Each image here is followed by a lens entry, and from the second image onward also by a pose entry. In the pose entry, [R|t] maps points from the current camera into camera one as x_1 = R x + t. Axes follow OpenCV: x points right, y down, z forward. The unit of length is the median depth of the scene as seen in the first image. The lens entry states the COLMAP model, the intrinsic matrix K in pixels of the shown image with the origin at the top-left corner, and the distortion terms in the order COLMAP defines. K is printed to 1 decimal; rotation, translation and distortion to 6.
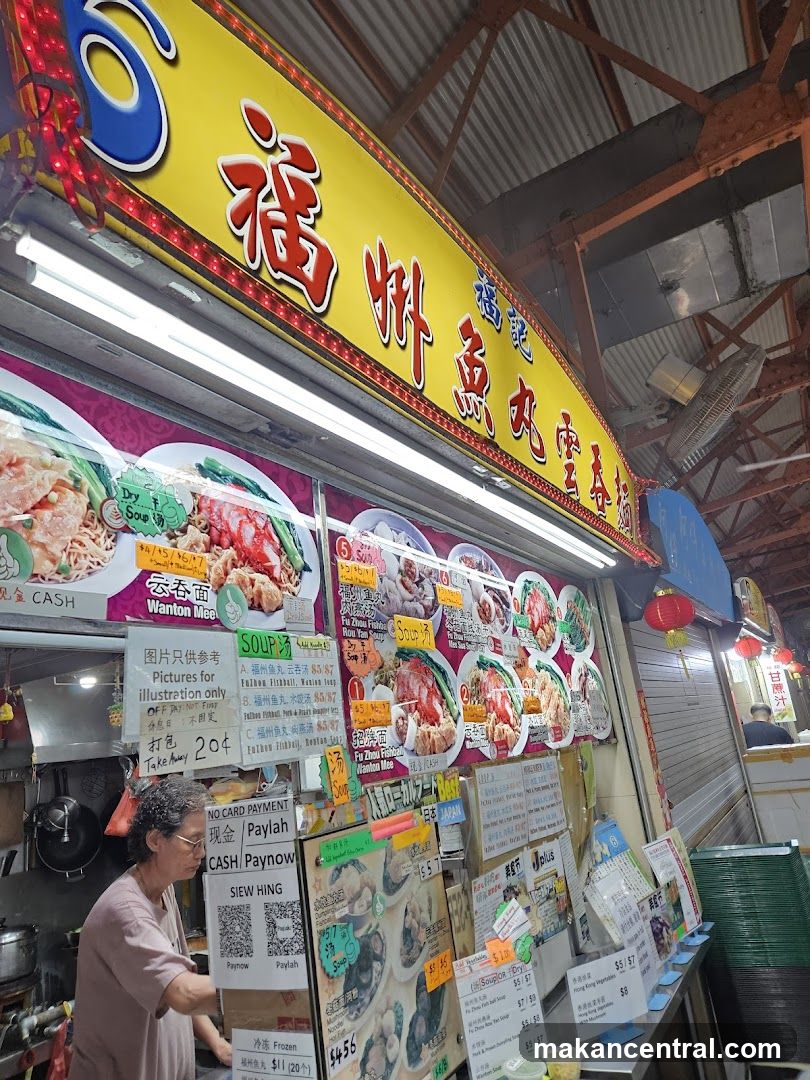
lens RADIAL K [[733.2, 0, 412.3], [0, 733.2, 533.9], [0, 0, 1]] dist [0.083456, -0.122123]
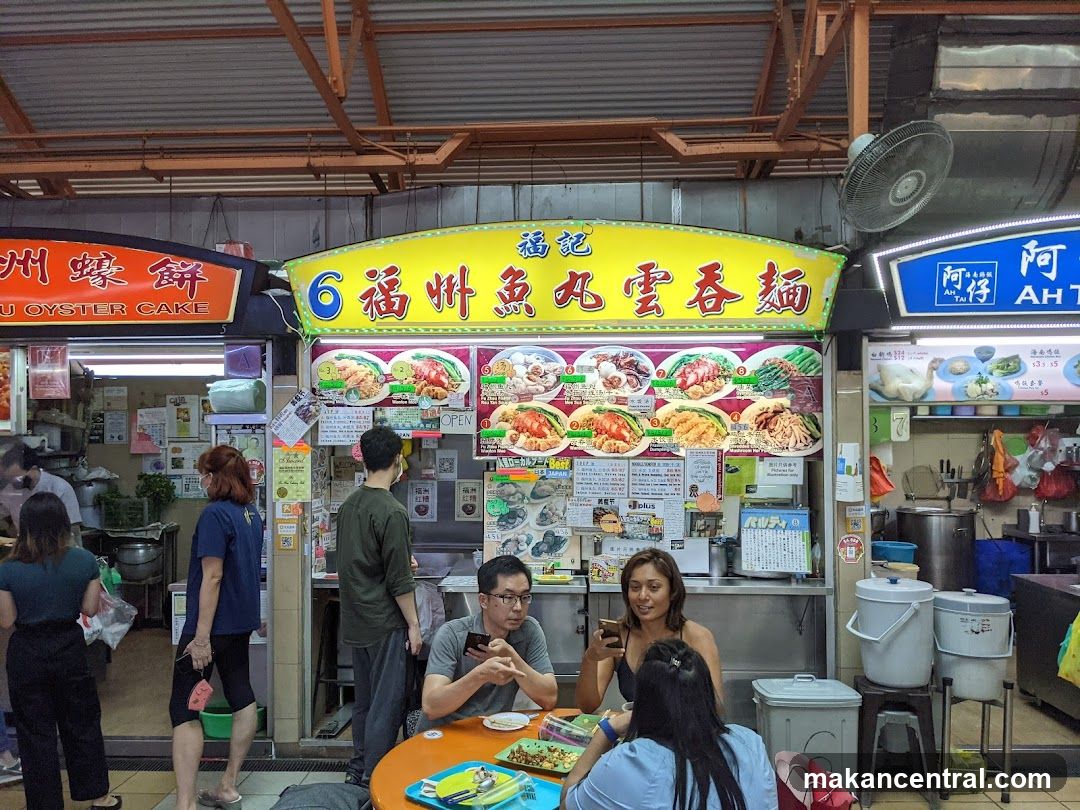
lens RADIAL K [[828.2, 0, 524.0], [0, 828.2, 427.2], [0, 0, 1]] dist [0.049627, -0.070794]
pose [[0.448673, 0.117625, -0.885921, 2.506560], [0.194757, 0.954607, 0.225379, -0.407388], [0.872217, -0.273661, 0.405398, -0.117853]]
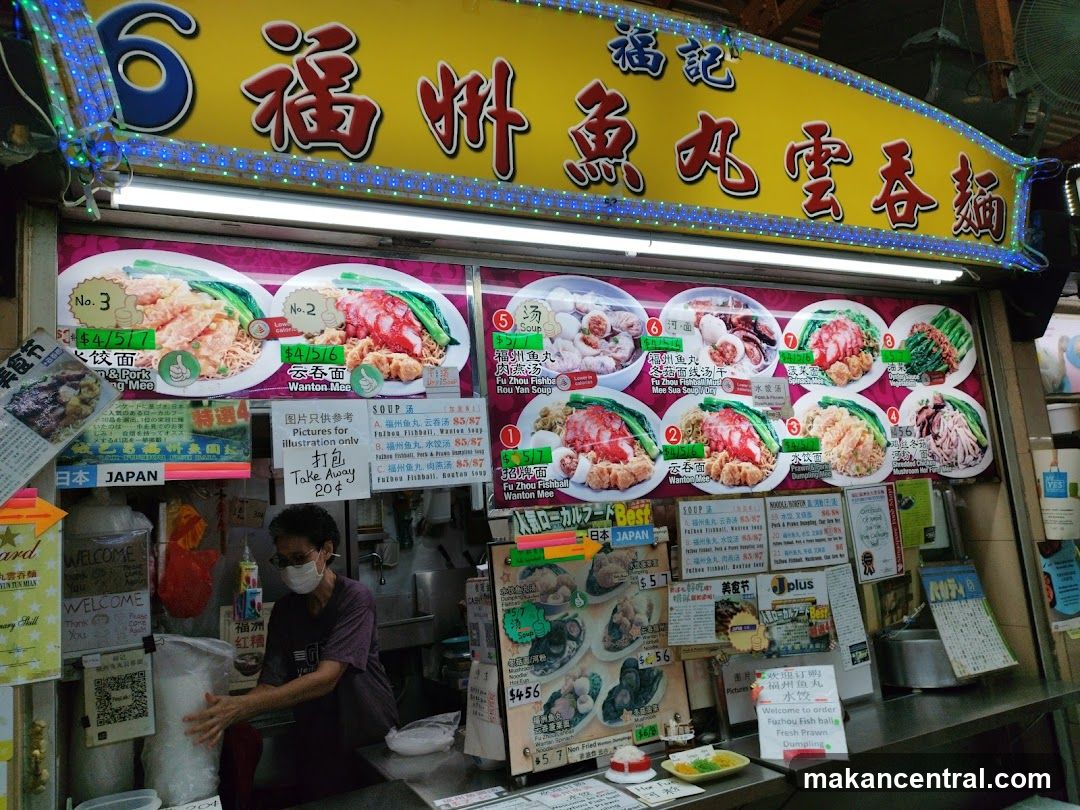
lens RADIAL K [[755.7, 0, 533.2], [0, 755.7, 397.7], [0, 0, 1]] dist [0.017673, -0.021775]
pose [[0.816040, -0.028301, -0.577302, 0.640295], [0.134835, 0.980564, 0.142524, -0.024320], [0.562048, -0.194146, 0.803996, 0.009461]]
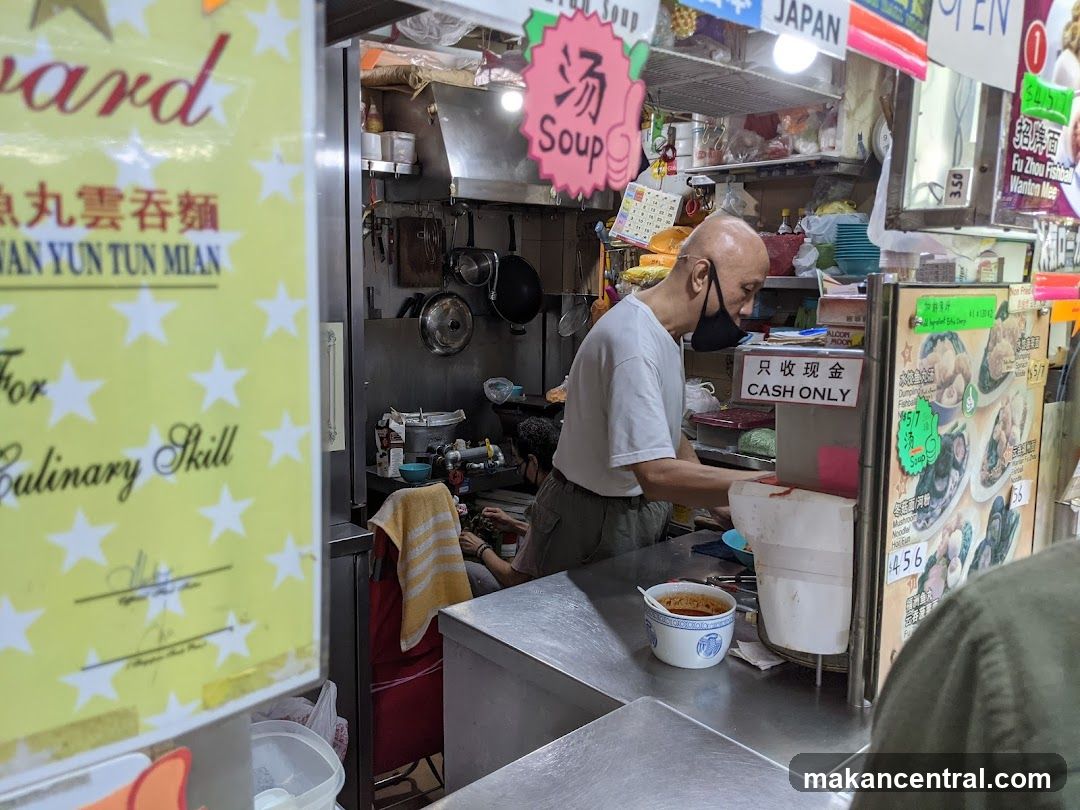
lens RADIAL K [[828.2, 0, 496.8], [0, 828.2, 422.2], [0, 0, 1]] dist [0.049627, -0.070794]
pose [[0.921519, 0.200925, -0.332312, -0.171269], [-0.024293, 0.883891, 0.467061, 0.166009], [0.387572, -0.422333, 0.819404, 0.195308]]
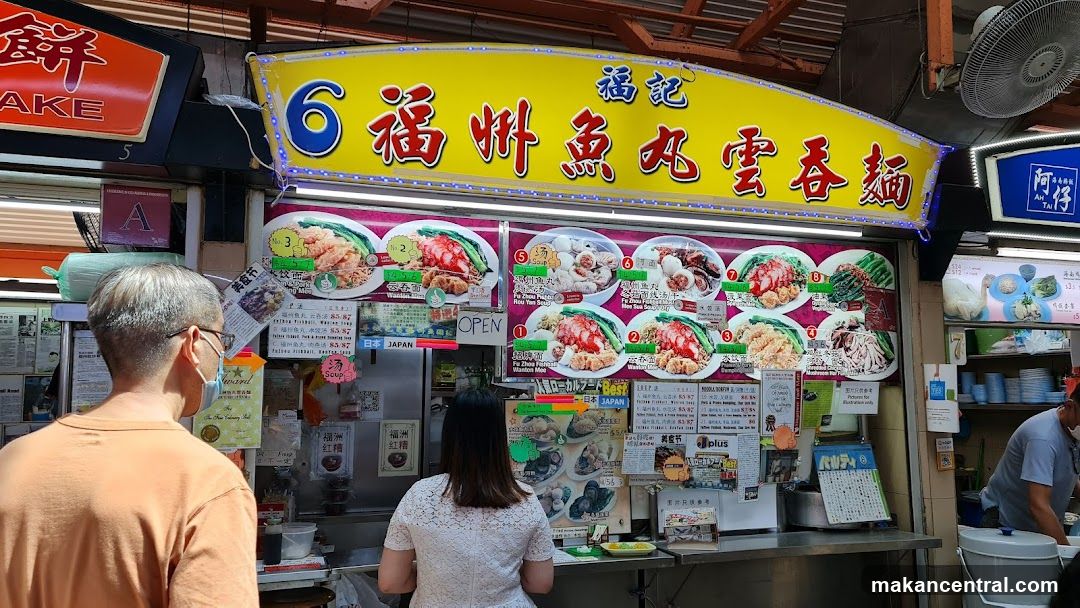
lens RADIAL K [[778.6, 0, 533.9], [0, 778.6, 317.2], [0, 0, 1]] dist [0.055828, -0.035969]
pose [[0.742629, 0.060571, -0.666958, 1.221116], [0.093287, 0.976836, 0.192585, -0.200902], [0.663174, -0.205238, 0.719776, -0.416834]]
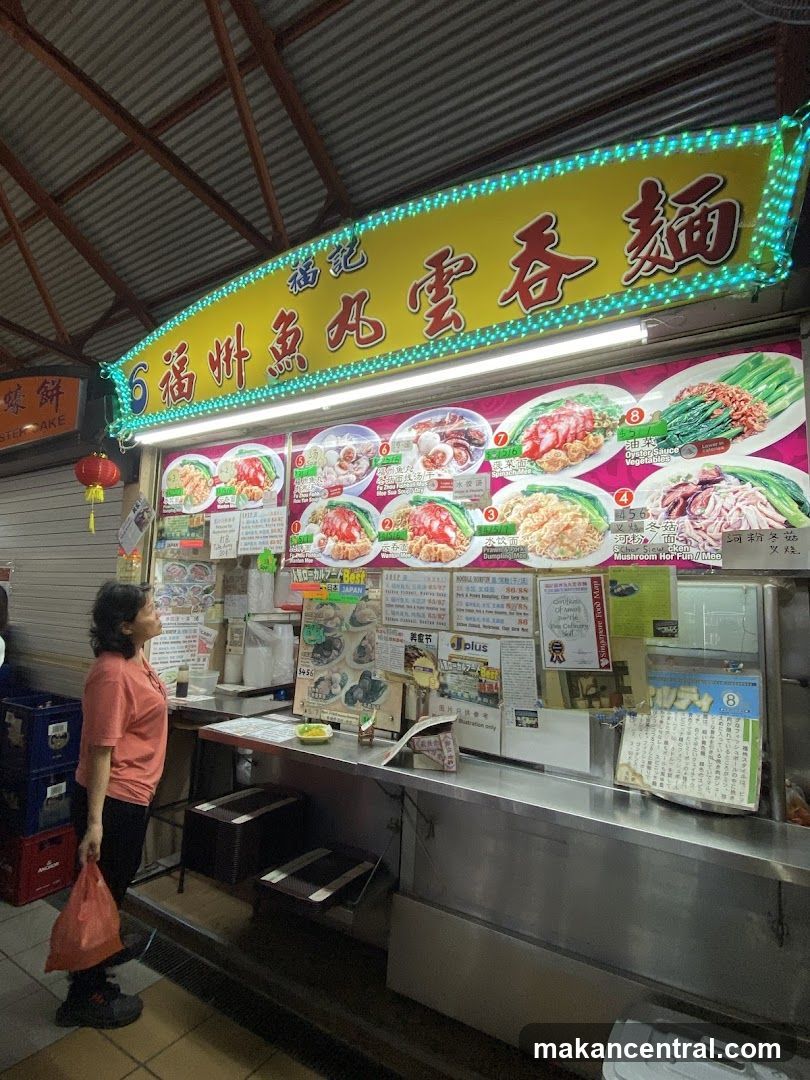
lens RADIAL K [[529.0, 0, 402.9], [0, 529.0, 541.7], [0, 0, 1]] dist [0.035116, -0.027535]
pose [[-0.035563, 0.018079, -0.999204, 1.374640], [0.248397, 0.968619, 0.008685, 0.296146], [0.968005, -0.247891, -0.038938, 1.254949]]
